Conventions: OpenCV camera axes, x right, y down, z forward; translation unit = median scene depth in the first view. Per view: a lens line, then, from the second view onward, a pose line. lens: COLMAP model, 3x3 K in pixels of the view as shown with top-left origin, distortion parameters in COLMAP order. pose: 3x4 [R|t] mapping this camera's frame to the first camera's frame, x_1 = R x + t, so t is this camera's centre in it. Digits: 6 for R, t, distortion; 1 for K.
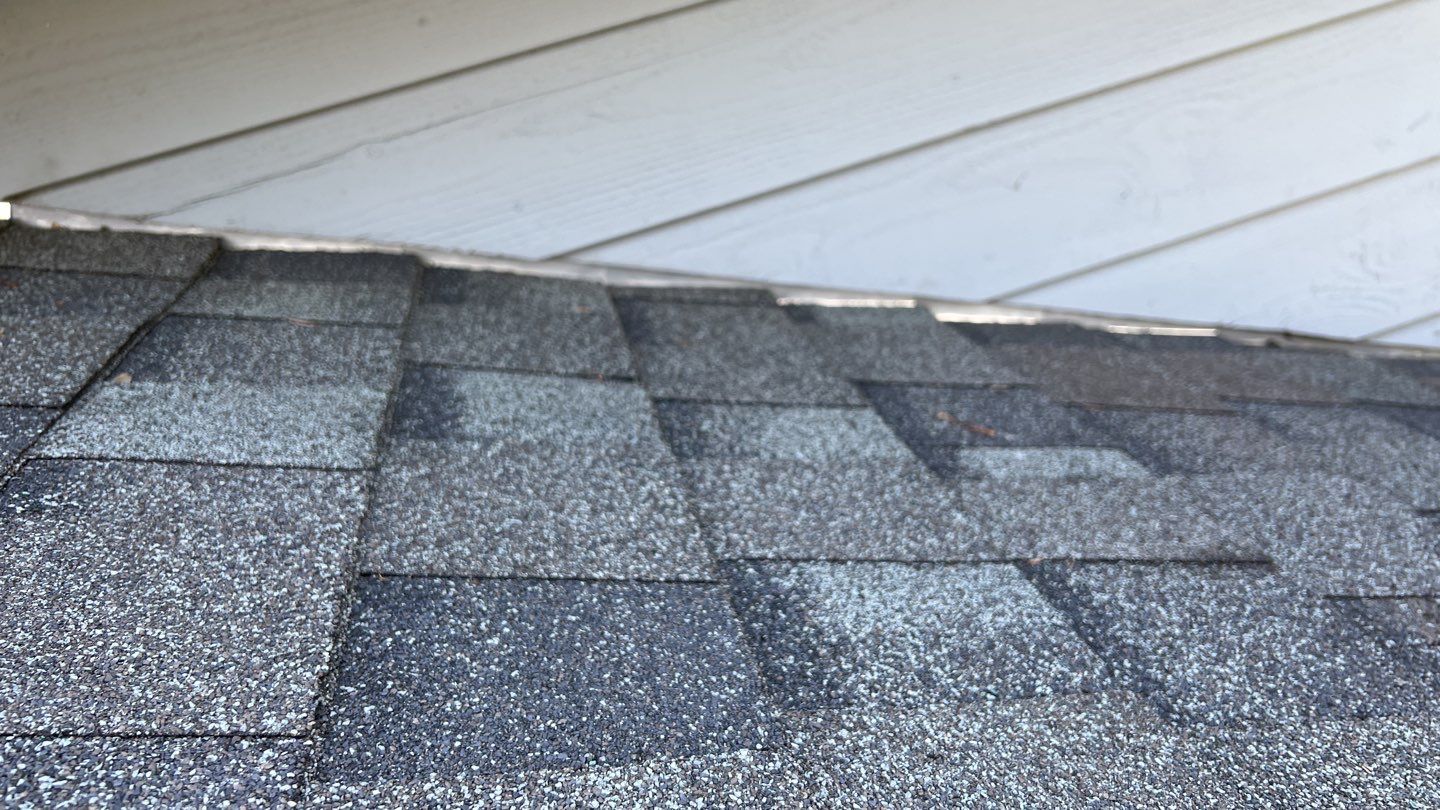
lens RADIAL K [[1084.3, 0, 726.3], [0, 1084.3, 414.2], [0, 0, 1]] dist [0.057352, -0.069668]
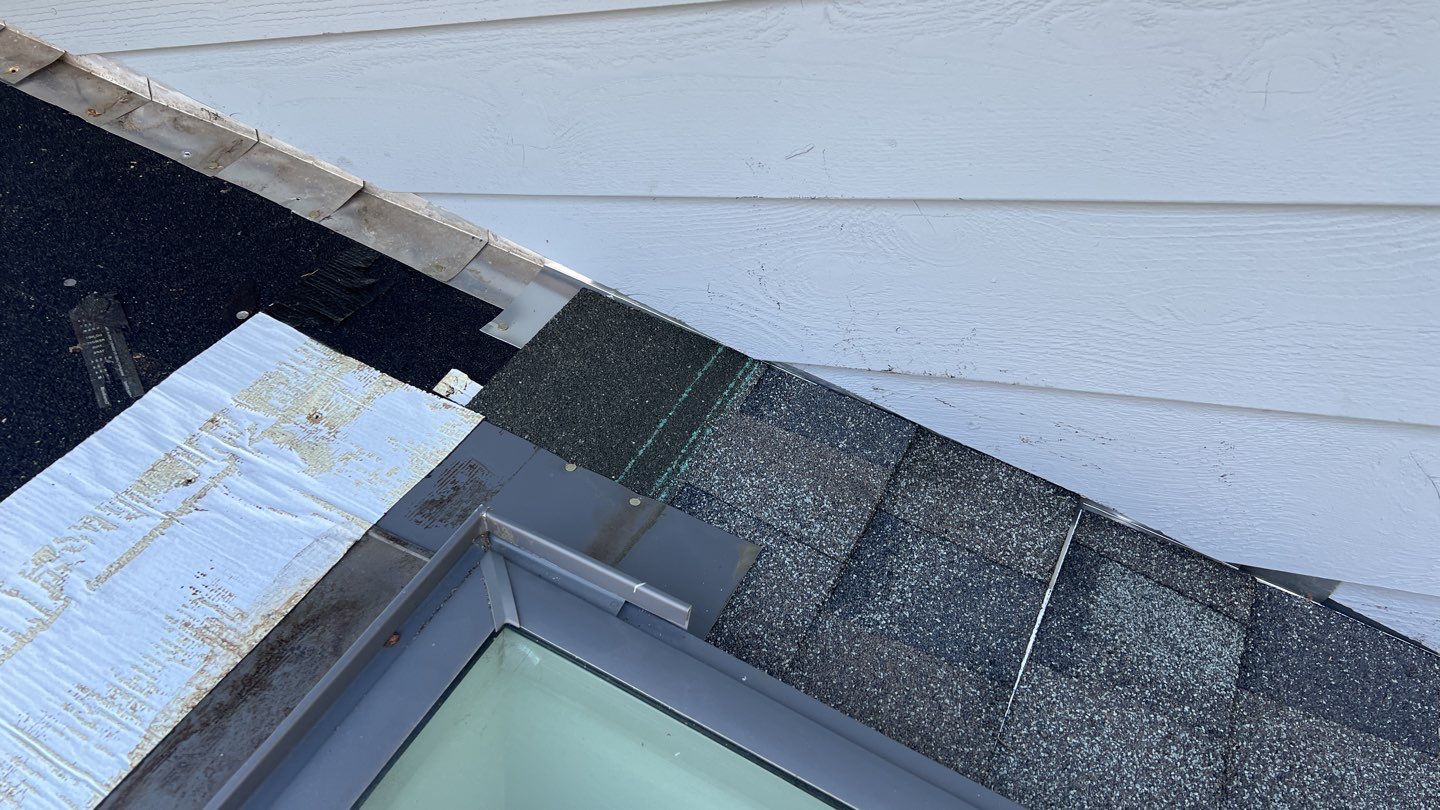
lens RADIAL K [[1084.3, 0, 738.2], [0, 1084.3, 403.8], [0, 0, 1]] dist [0.057352, -0.069668]
pose [[0.792246, 0.412211, -0.449921, 1.249672], [-0.223636, 0.882171, 0.414440, -0.513462], [0.567744, -0.227720, 0.791082, 0.352751]]
